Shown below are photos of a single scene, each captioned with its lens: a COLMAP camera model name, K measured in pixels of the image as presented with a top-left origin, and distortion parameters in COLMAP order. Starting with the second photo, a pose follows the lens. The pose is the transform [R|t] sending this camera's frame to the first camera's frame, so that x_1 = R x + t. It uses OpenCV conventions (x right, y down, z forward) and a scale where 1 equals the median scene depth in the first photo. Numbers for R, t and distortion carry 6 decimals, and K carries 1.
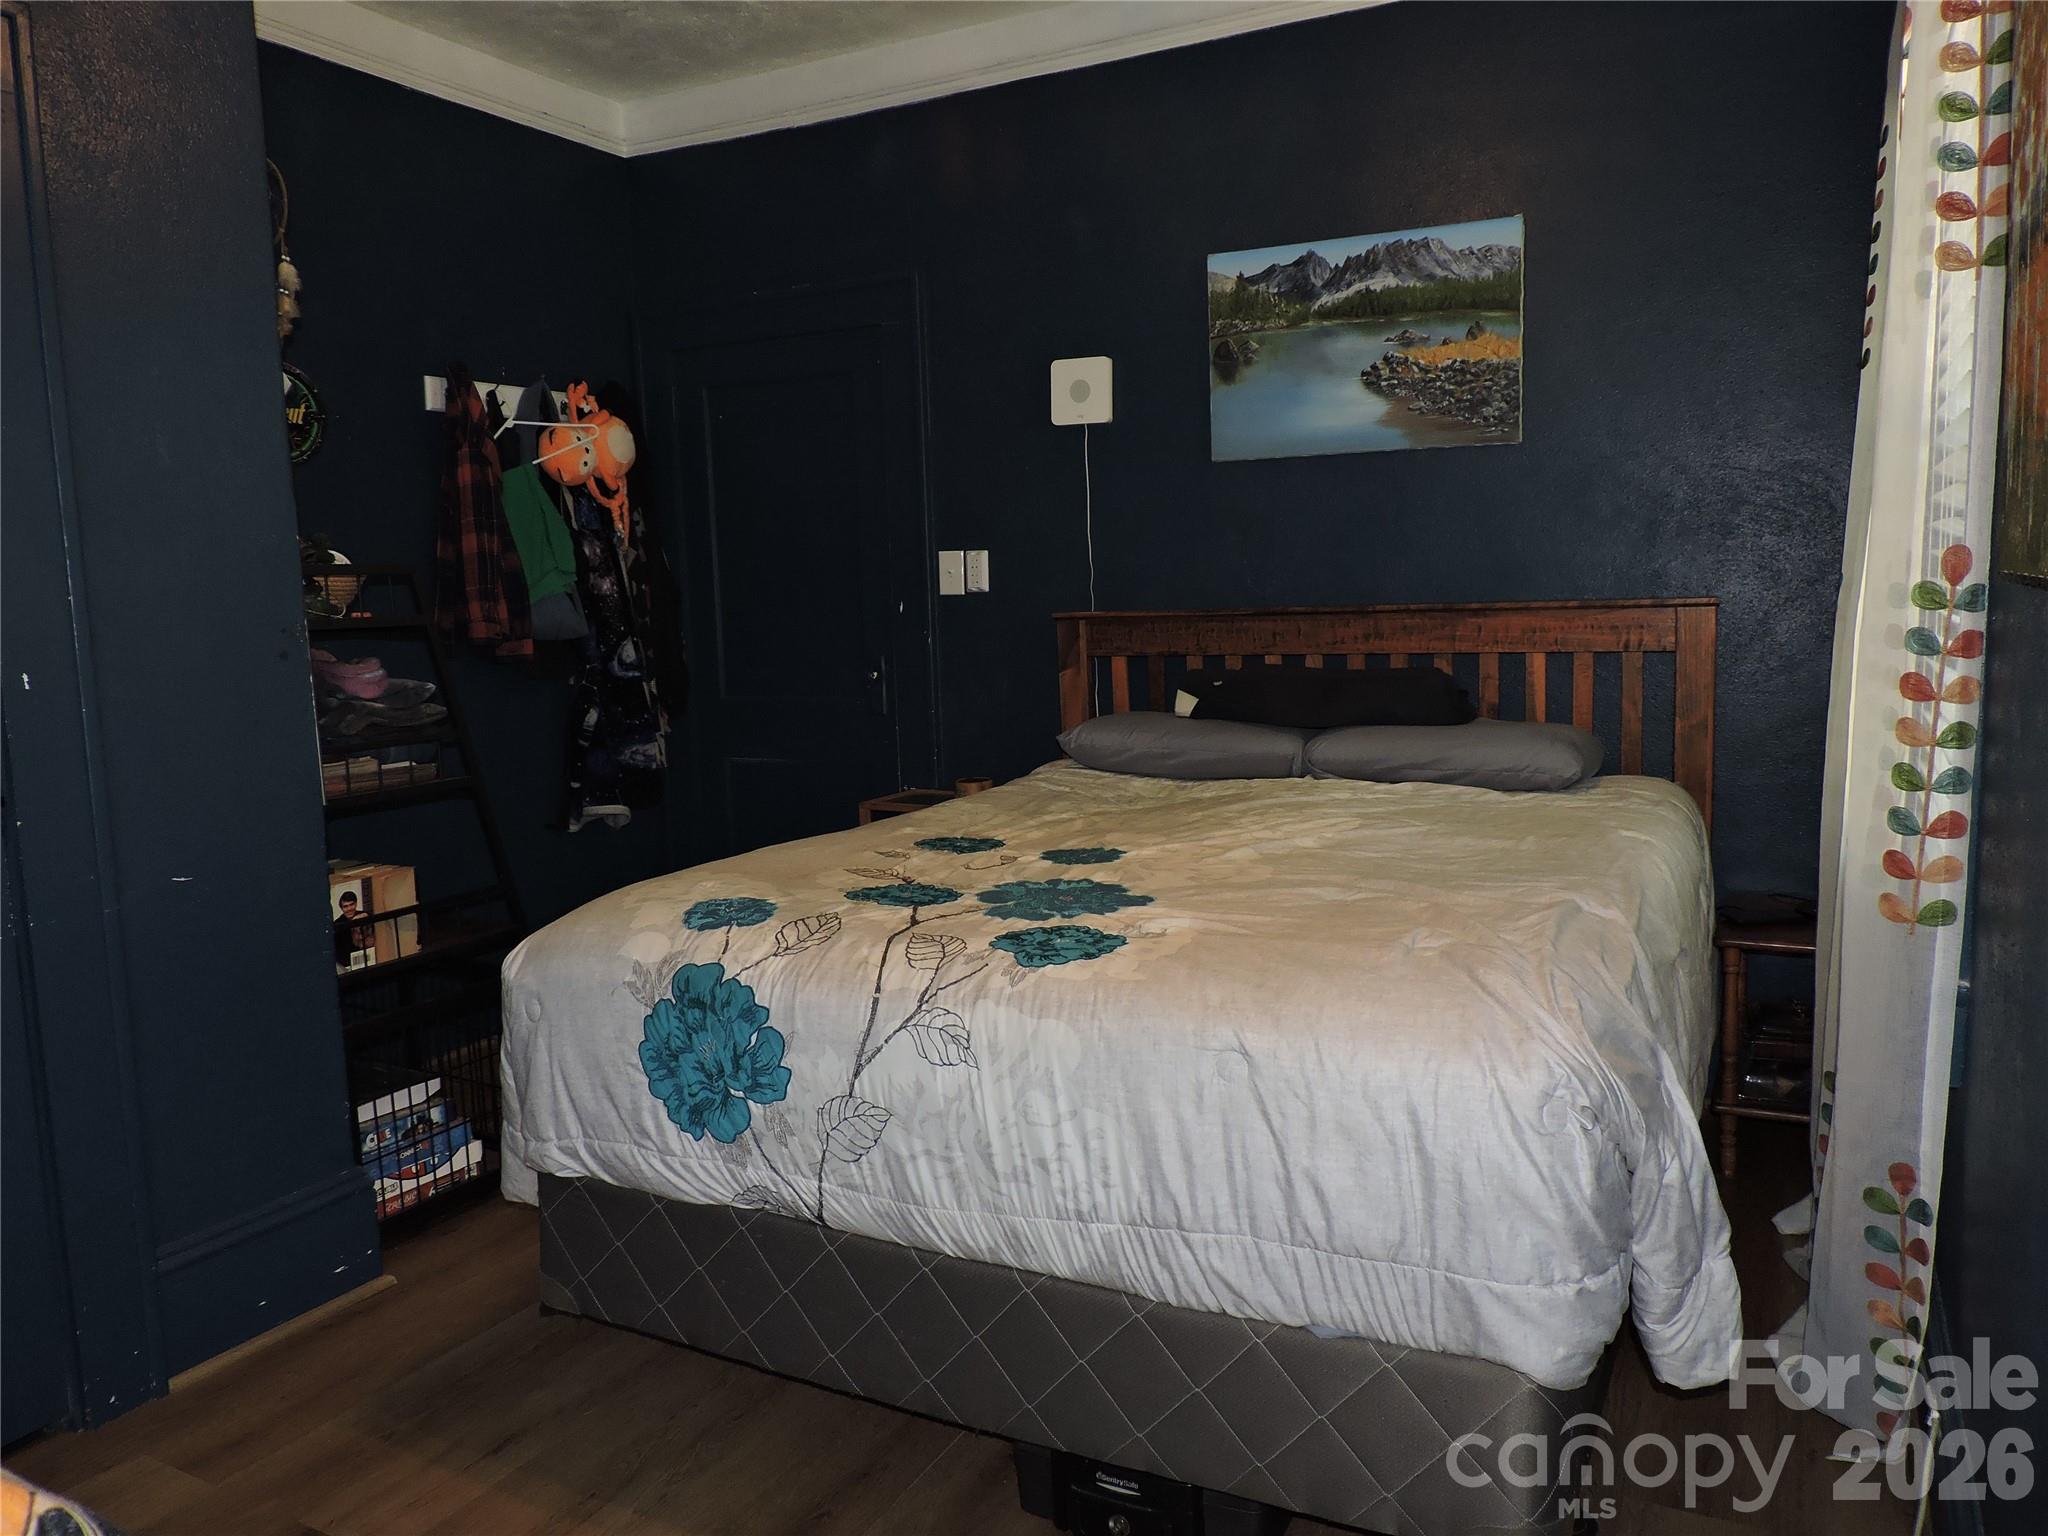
lens RADIAL K [[1454.3, 0, 1027.3], [0, 1454.3, 777.7], [0, 0, 1]] dist [-0.008650, -0.008368]
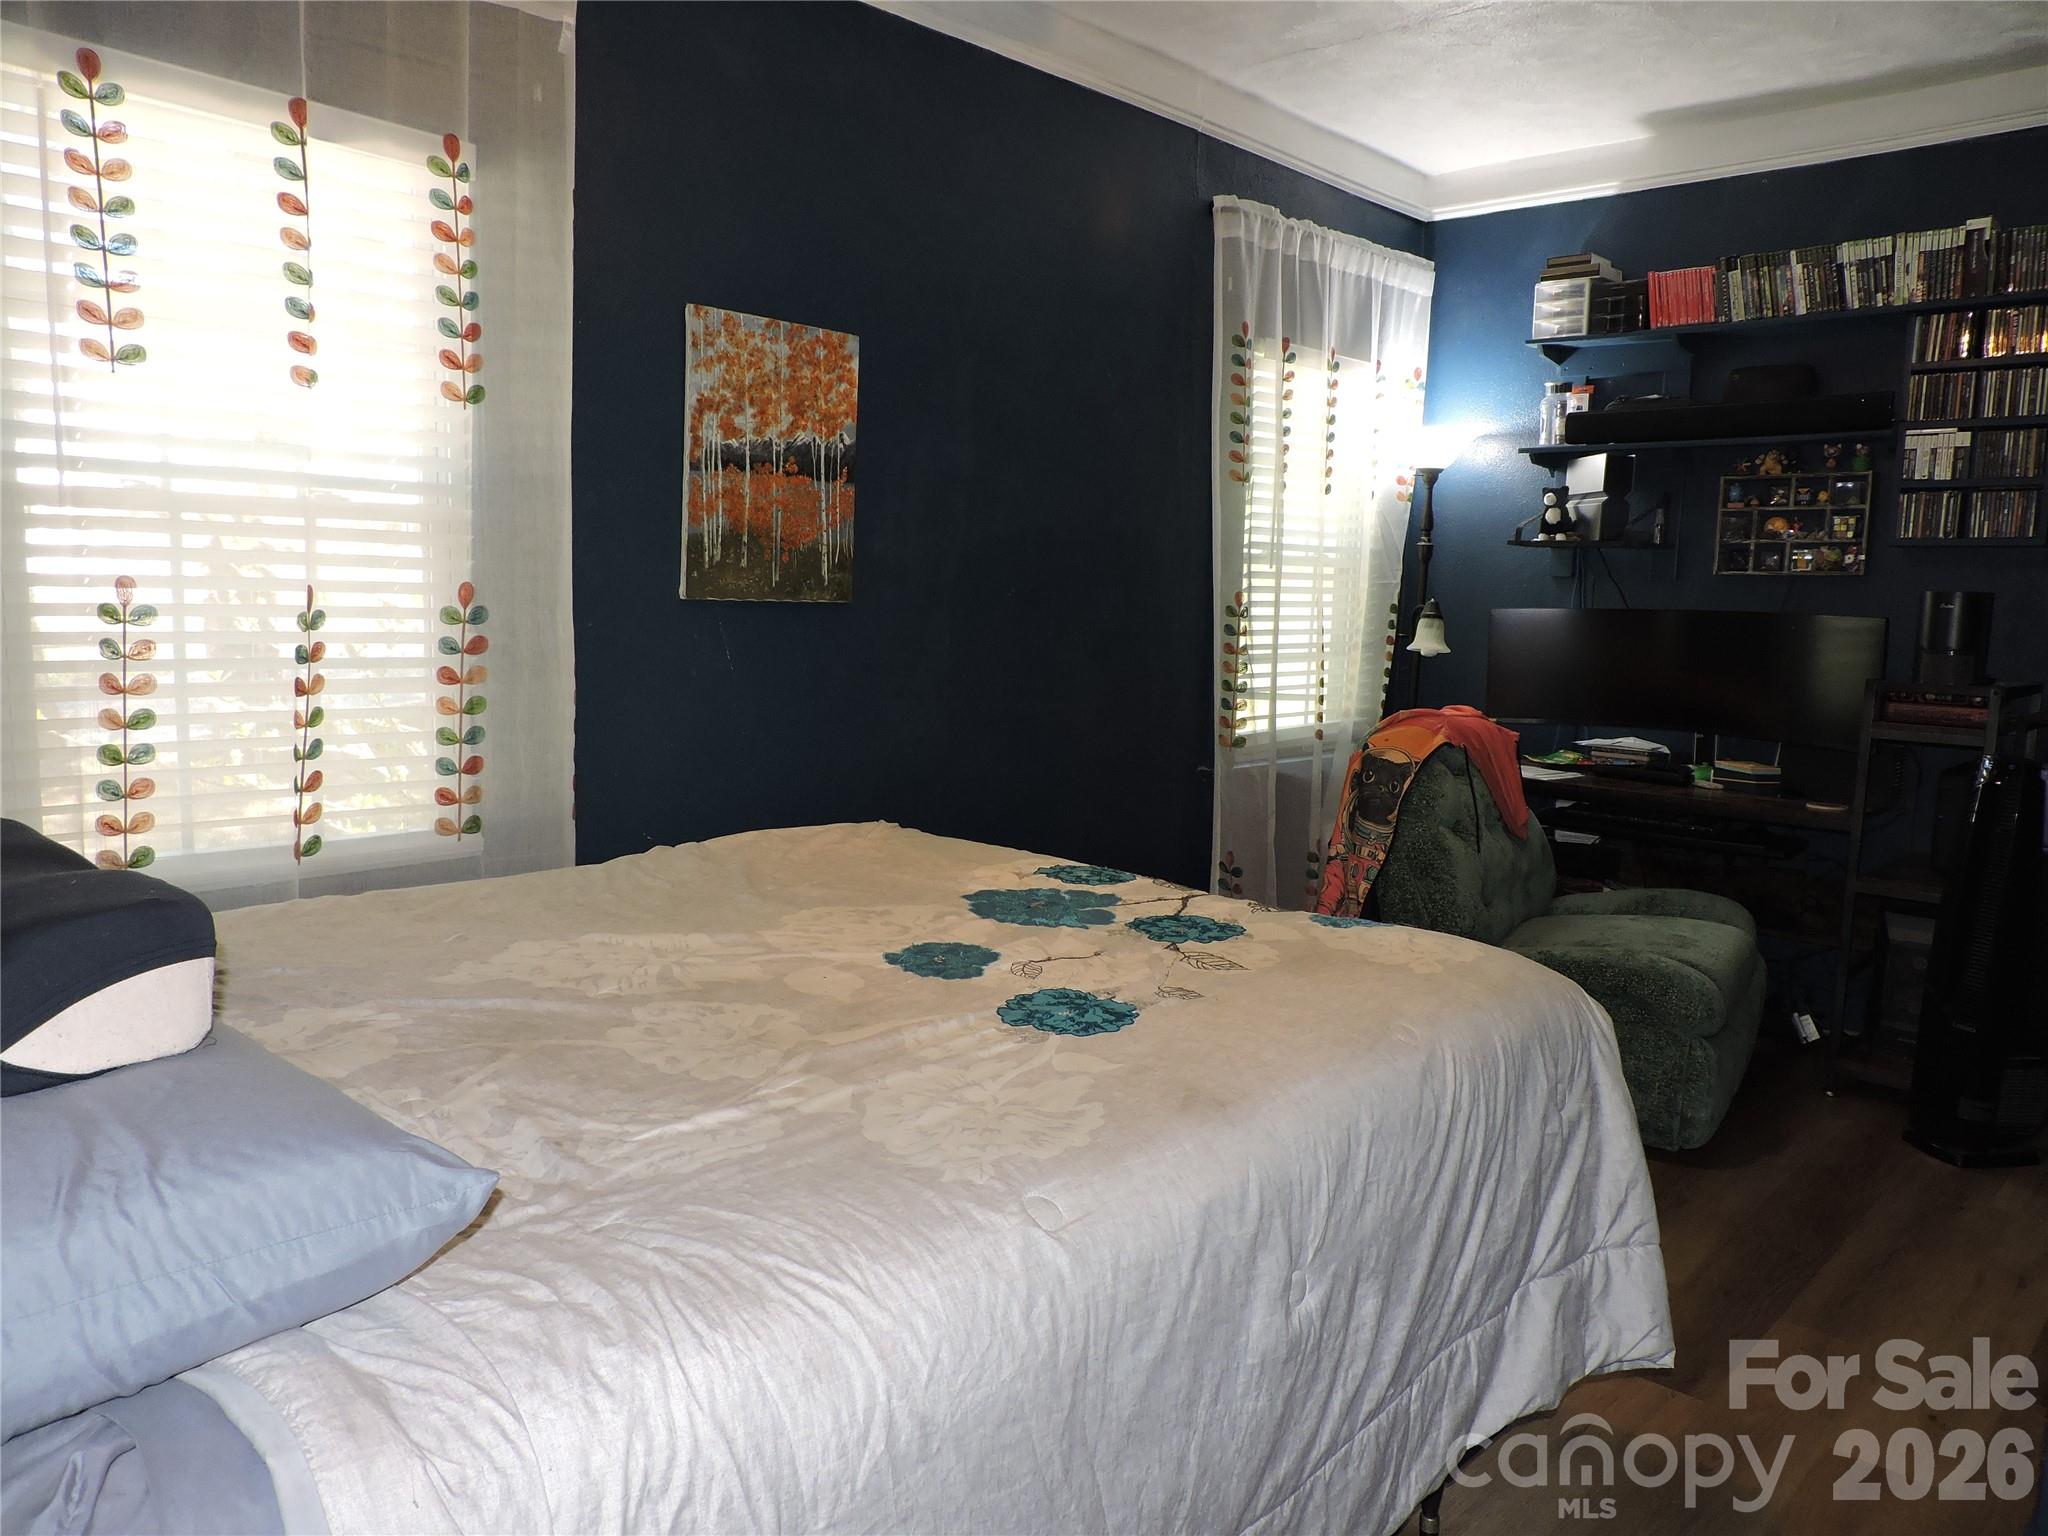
lens RADIAL K [[1454.3, 0, 1027.3], [0, 1454.3, 777.7], [0, 0, 1]] dist [-0.008650, -0.008368]
pose [[-0.964633, -0.033445, 0.261467, -0.154358], [0.034328, 0.967532, 0.250405, -0.175052], [-0.261352, 0.250524, -0.932166, 1.258502]]
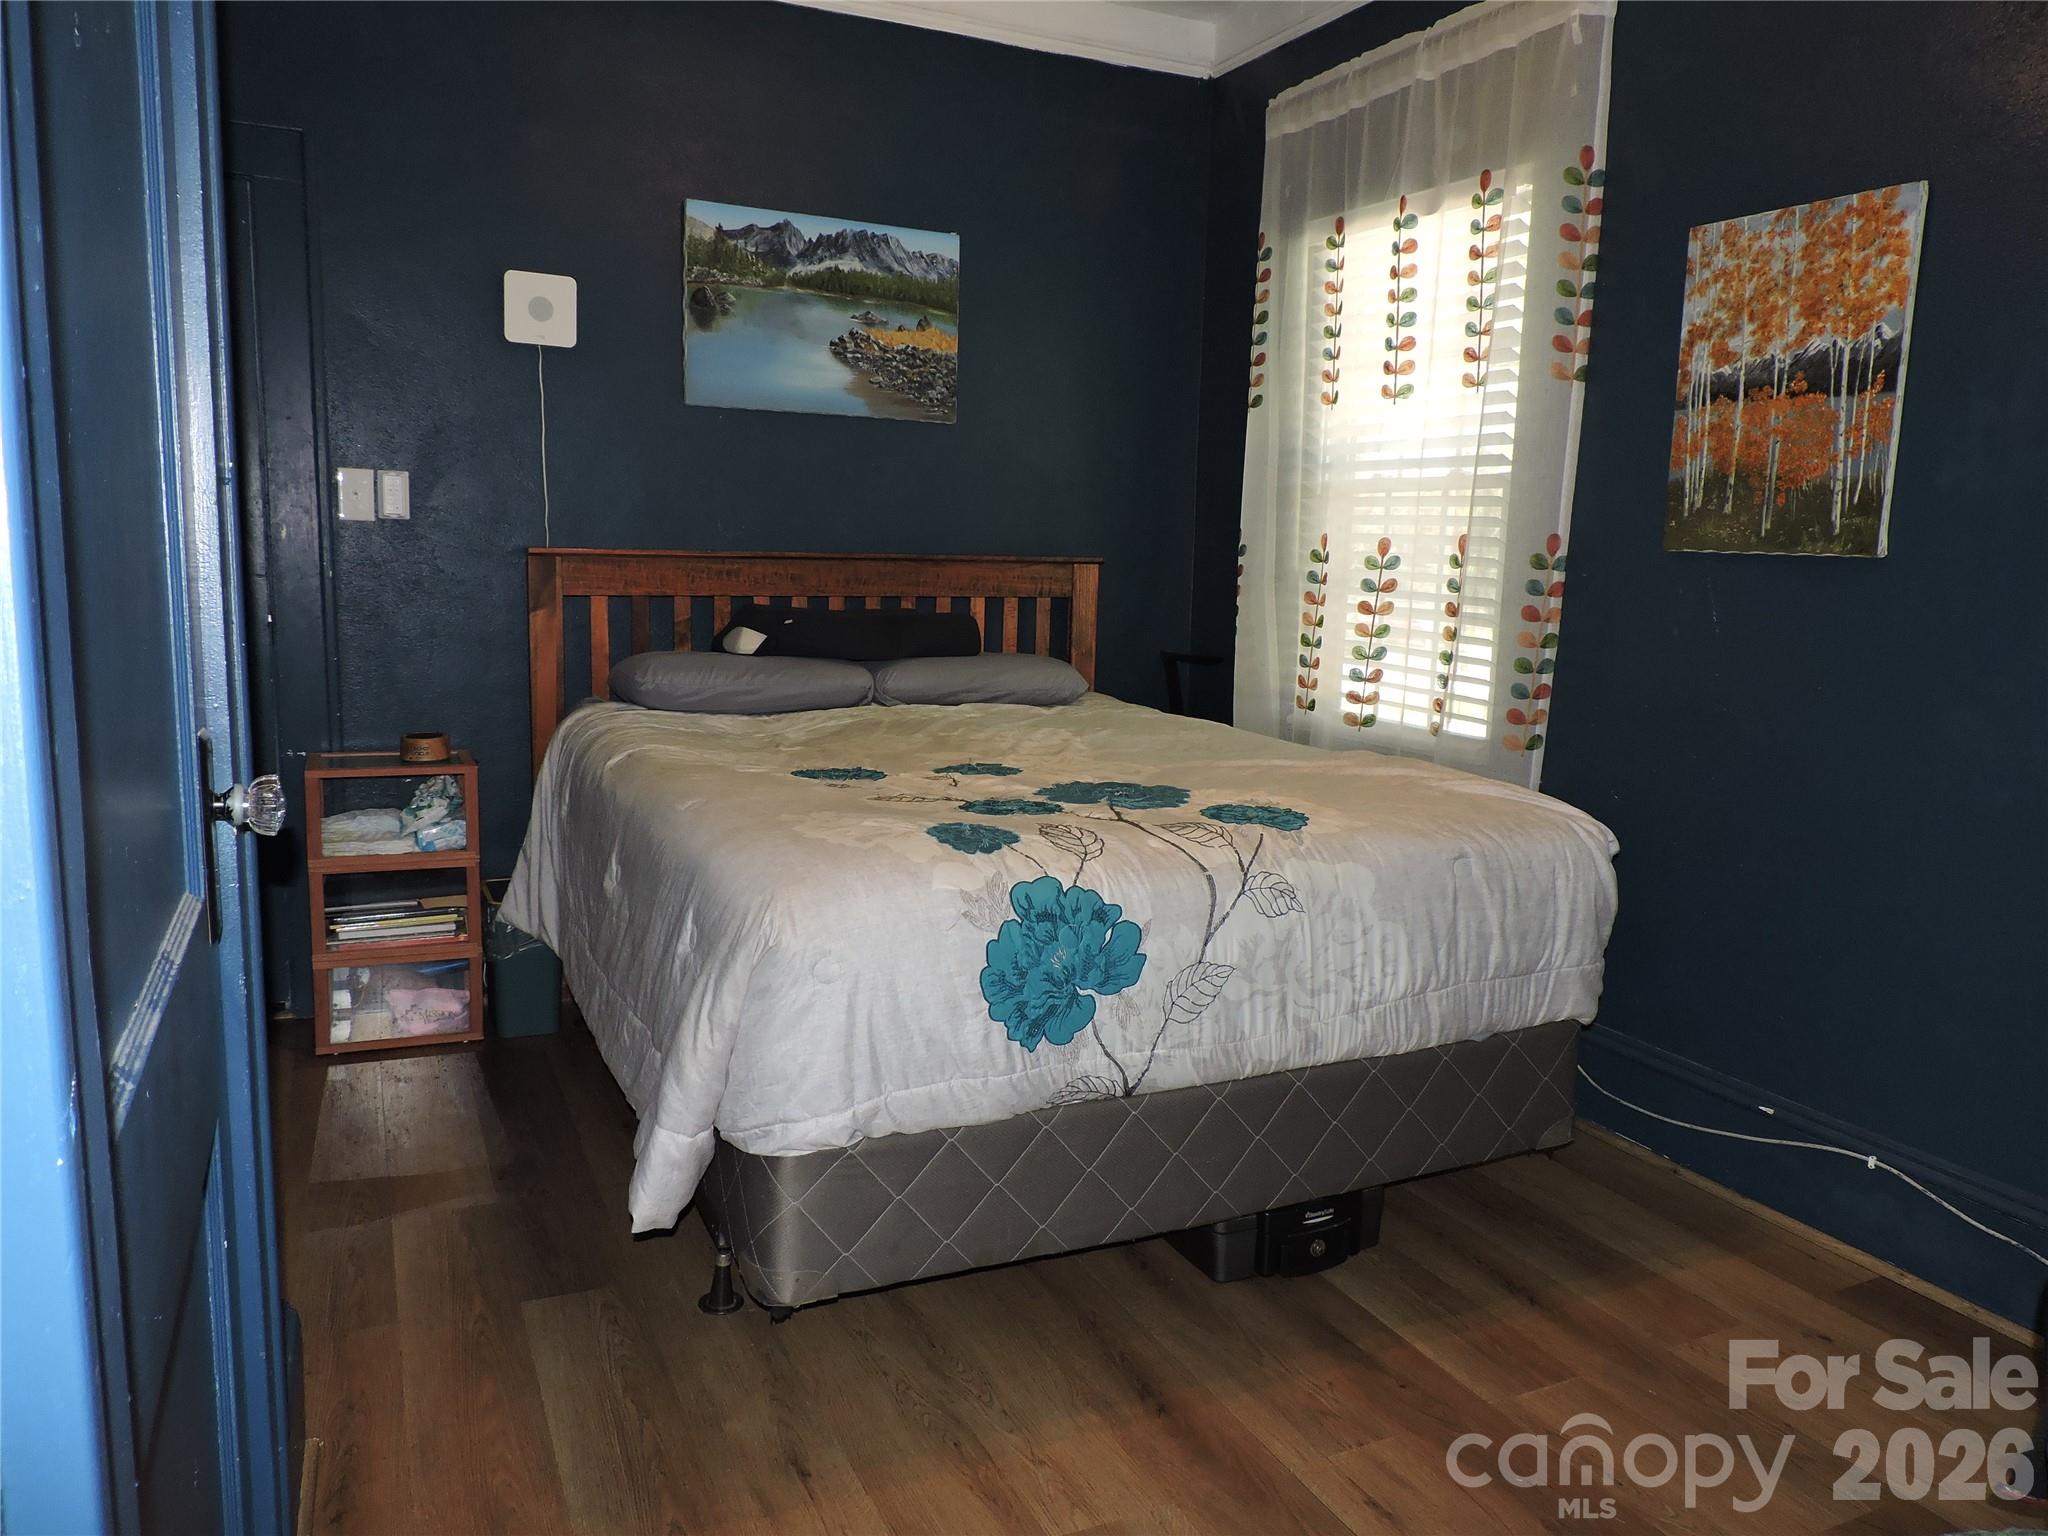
lens RADIAL K [[1454.3, 0, 1027.3], [0, 1454.3, 777.7], [0, 0, 1]] dist [-0.008650, -0.008368]
pose [[0.597419, -0.083876, 0.797531, -0.612879], [0.062089, 0.996368, 0.058277, -0.002641], [-0.799522, 0.014702, 0.600456, 0.224781]]
